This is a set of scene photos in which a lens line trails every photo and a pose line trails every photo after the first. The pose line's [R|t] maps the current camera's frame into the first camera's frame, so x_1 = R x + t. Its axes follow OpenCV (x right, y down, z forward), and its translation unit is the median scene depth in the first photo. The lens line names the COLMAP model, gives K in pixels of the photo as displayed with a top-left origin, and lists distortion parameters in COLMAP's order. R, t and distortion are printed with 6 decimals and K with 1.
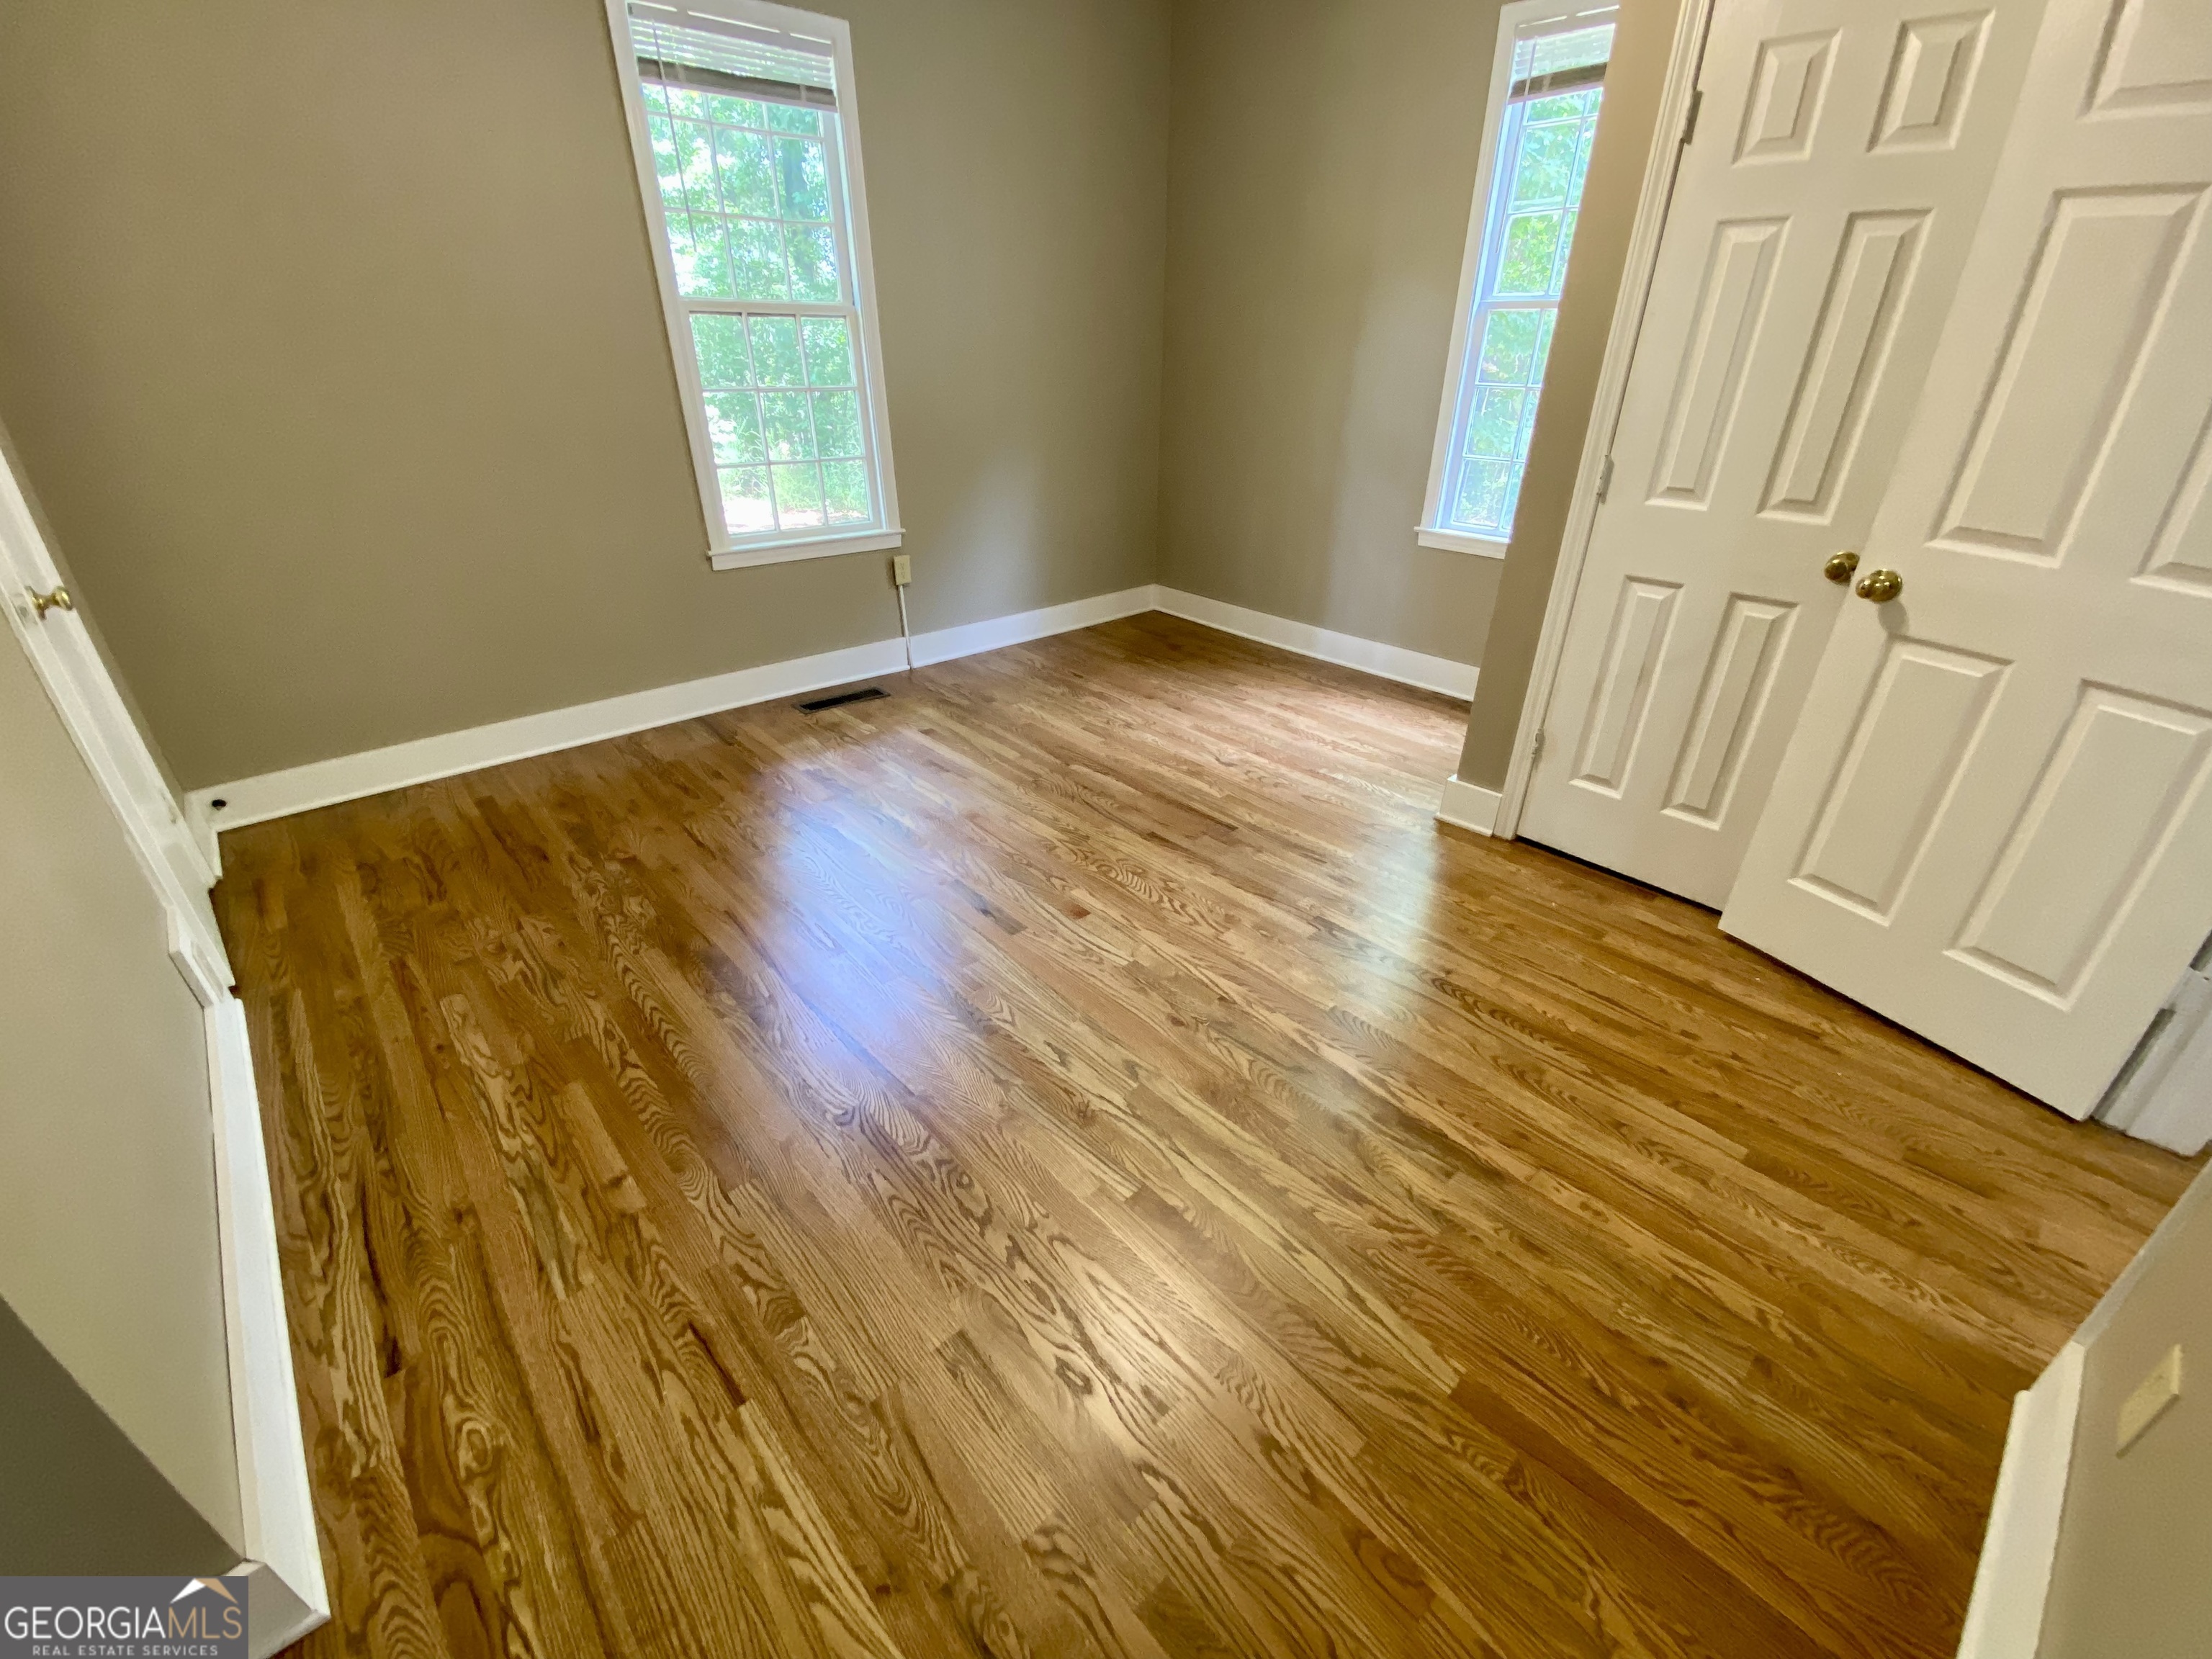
lens RADIAL K [[892.9, 0, 1096.4], [0, 892.9, 834.6], [0, 0, 1]] dist [0.014831, -0.016800]
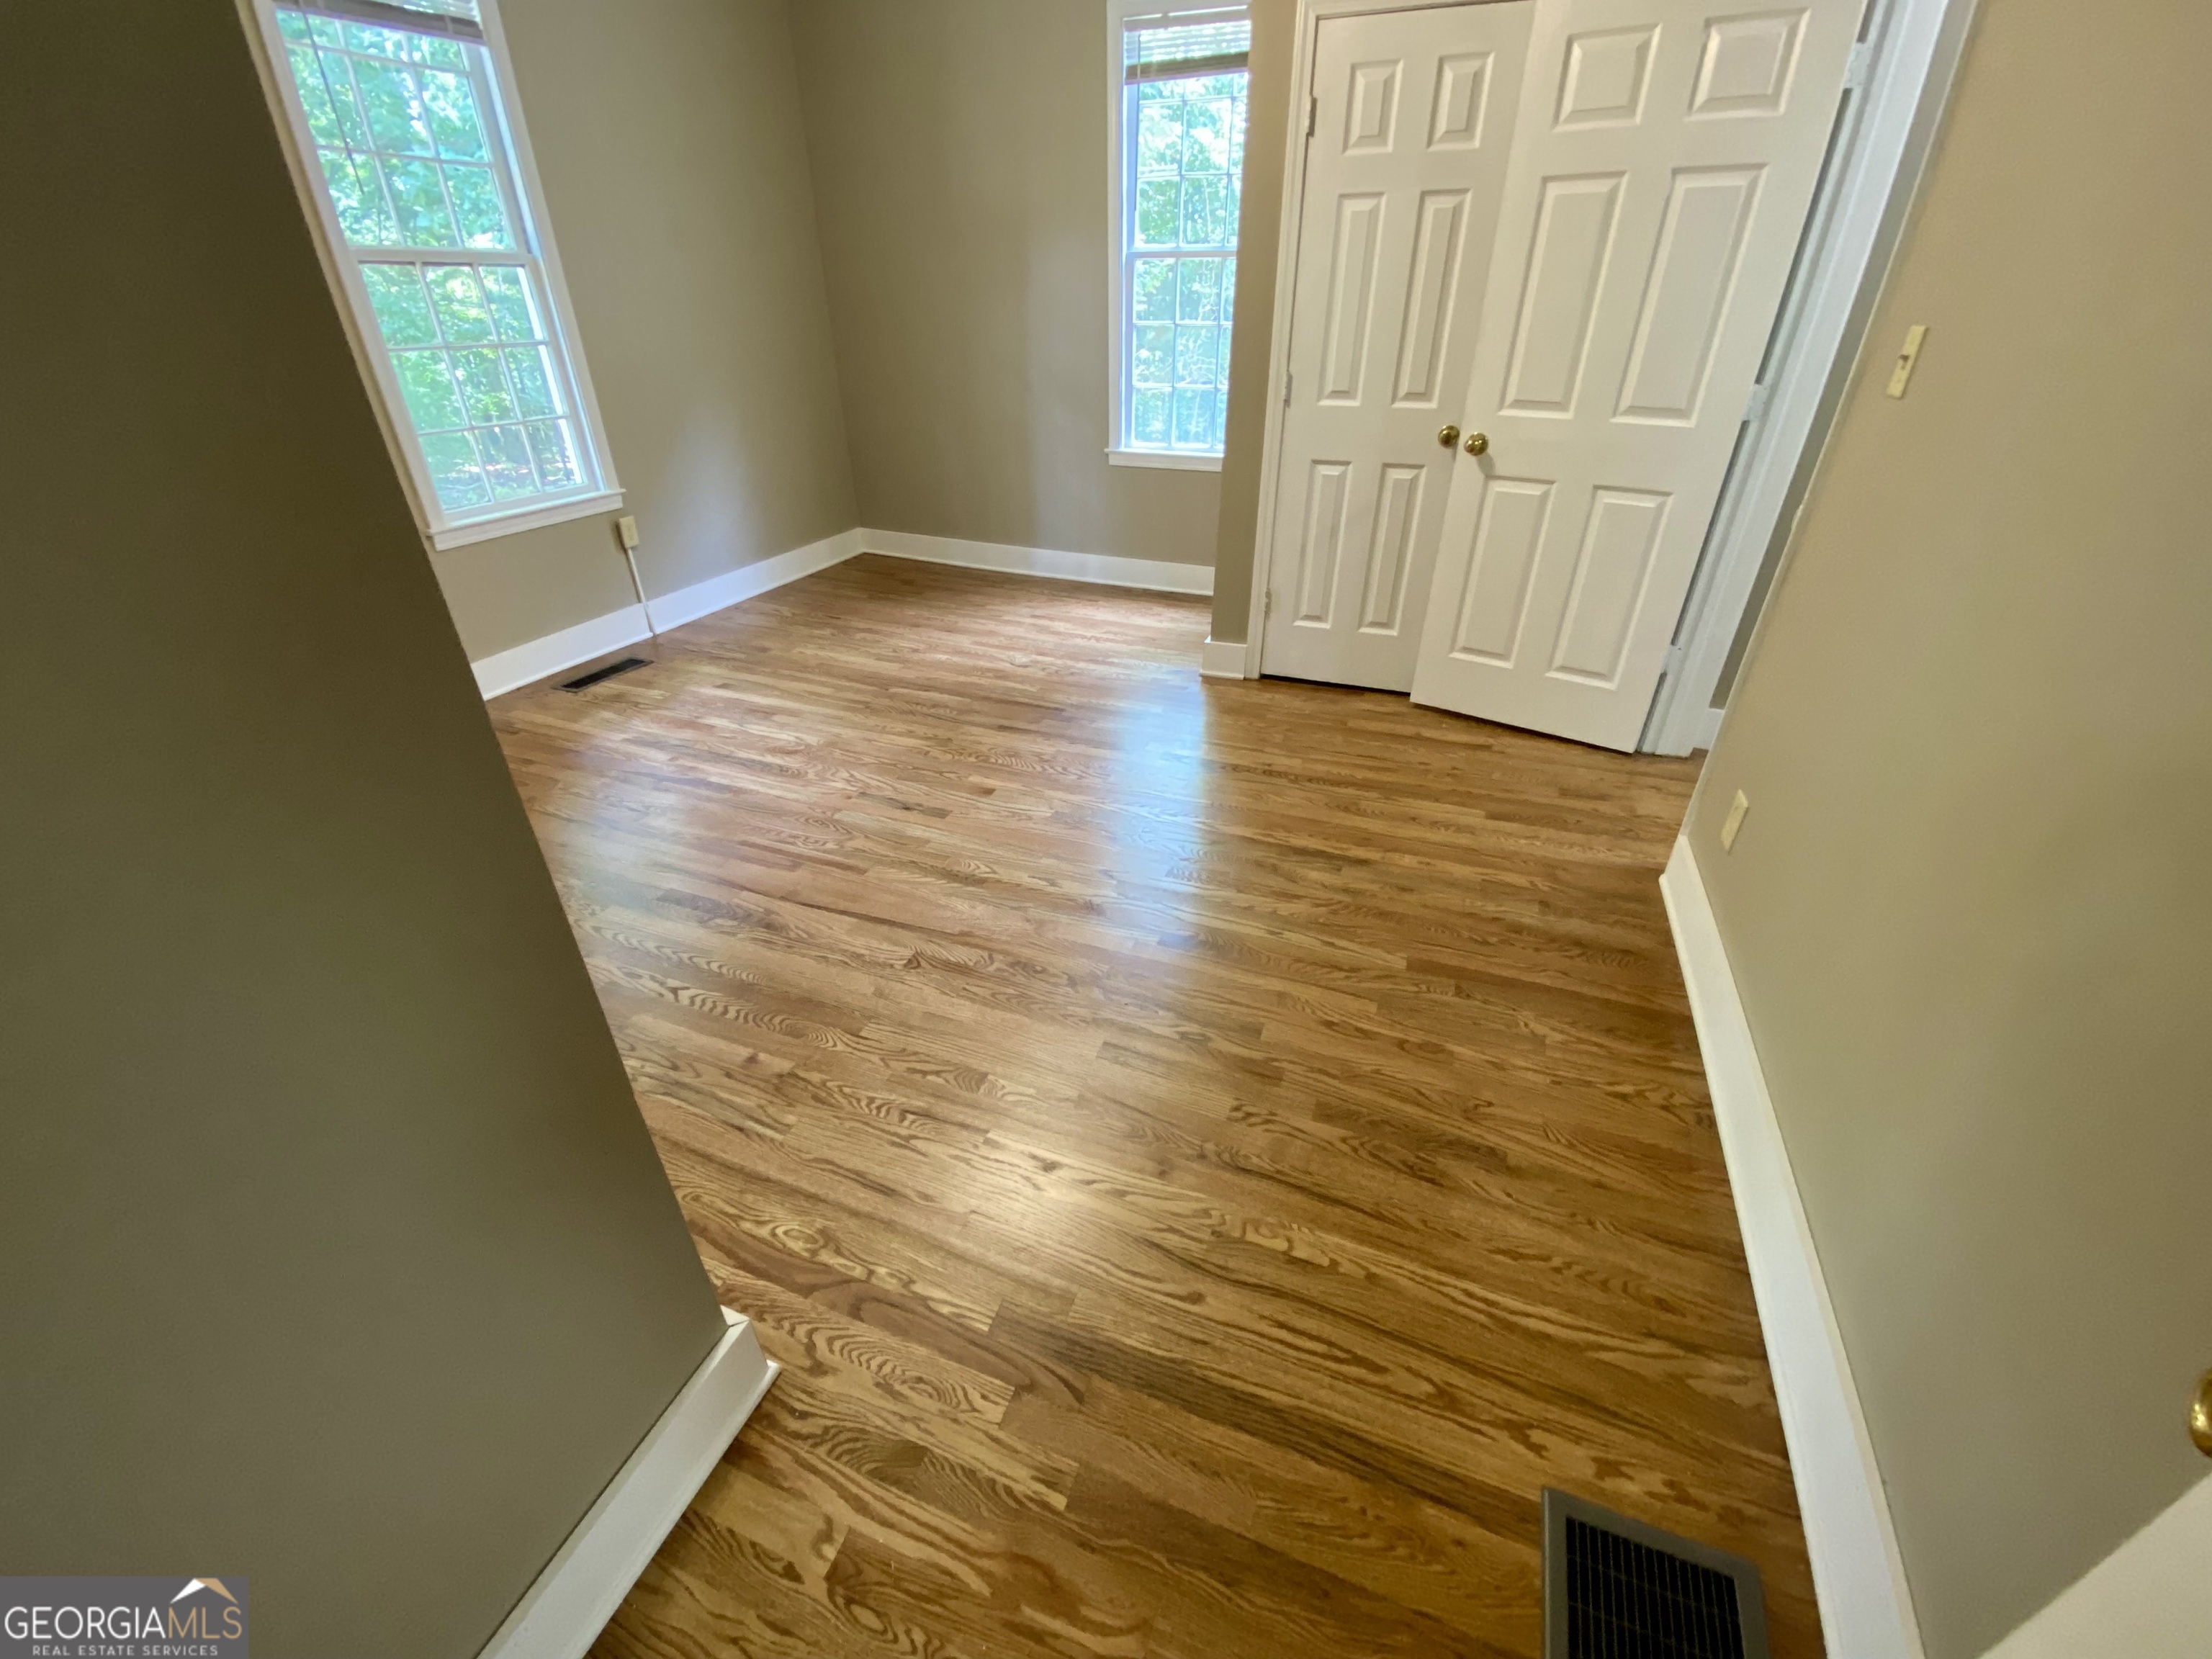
lens RADIAL K [[892.9, 0, 1102.4], [0, 892.9, 837.0], [0, 0, 1]] dist [0.014831, -0.016800]
pose [[0.894940, -0.235424, 0.379023, -0.380823], [0.218570, 0.971883, 0.087587, 0.088826], [-0.388986, 0.004458, 0.921233, -0.146111]]
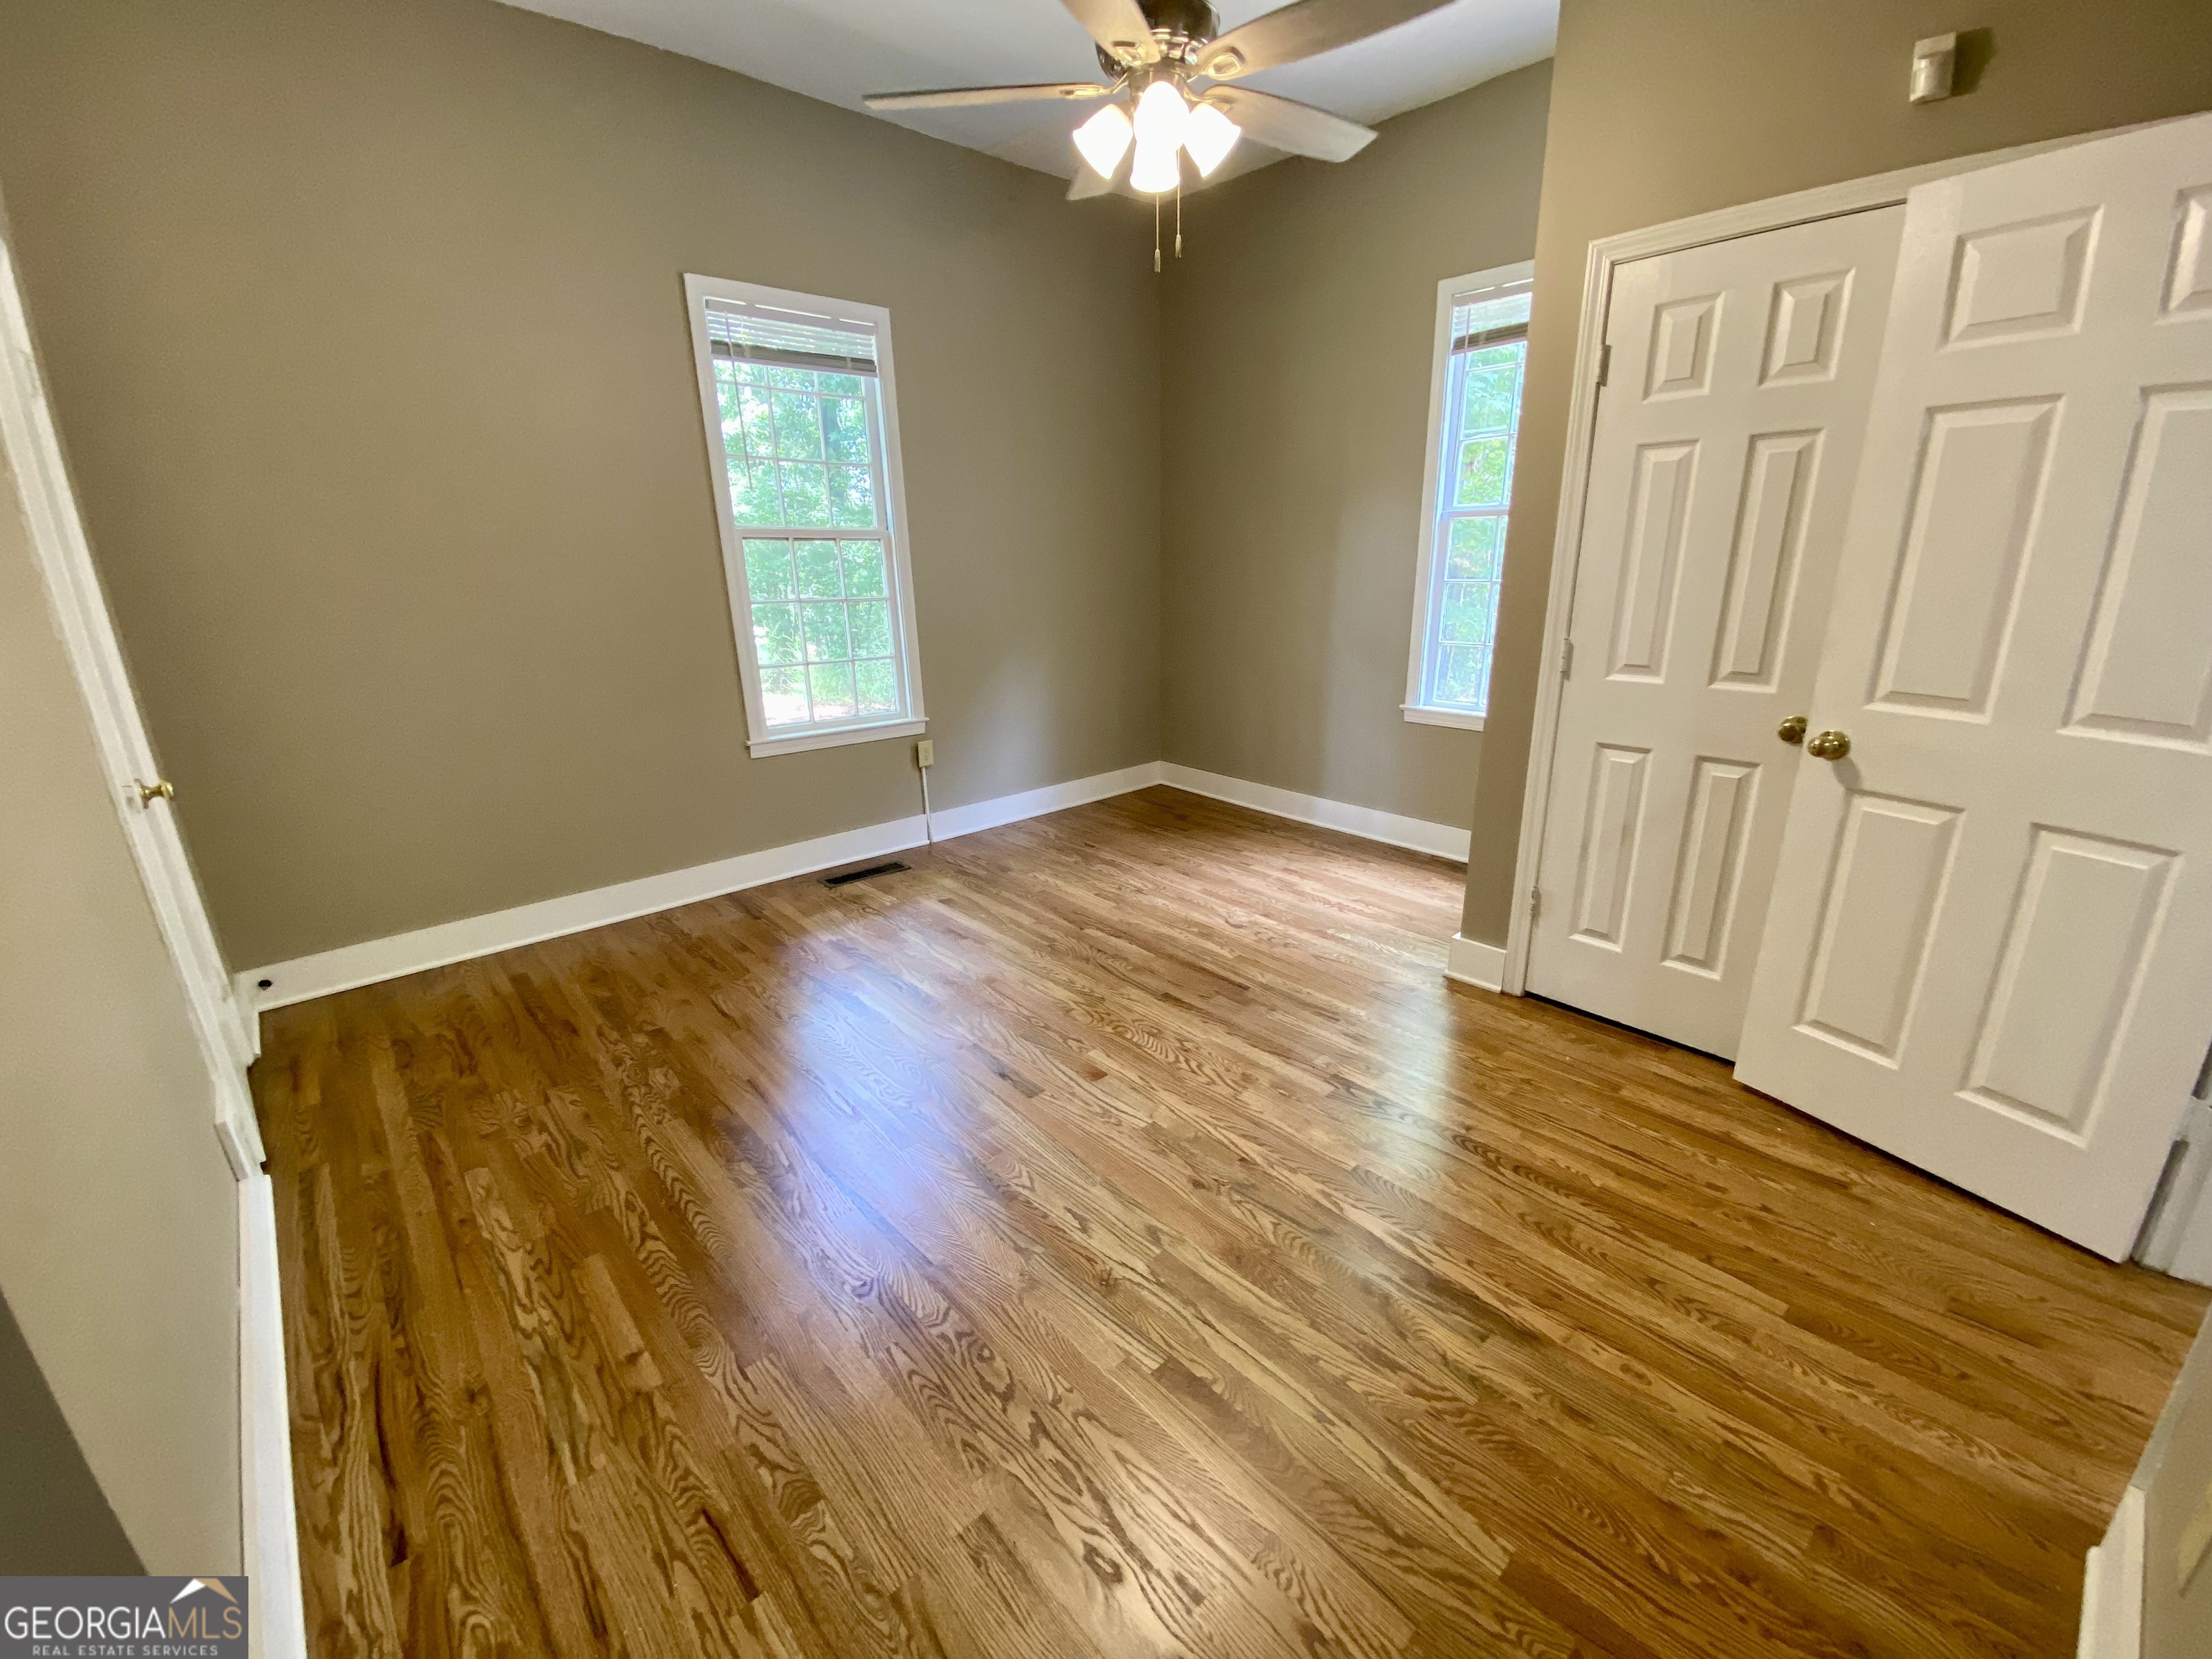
lens RADIAL K [[892.9, 0, 1097.2], [0, 892.9, 835.2], [0, 0, 1]] dist [0.014831, -0.016800]
pose [[0.999727, -0.021231, -0.009761, -0.003411], [0.018976, 0.981396, -0.191052, 0.016766], [0.013636, 0.190815, 0.981531, -0.050070]]
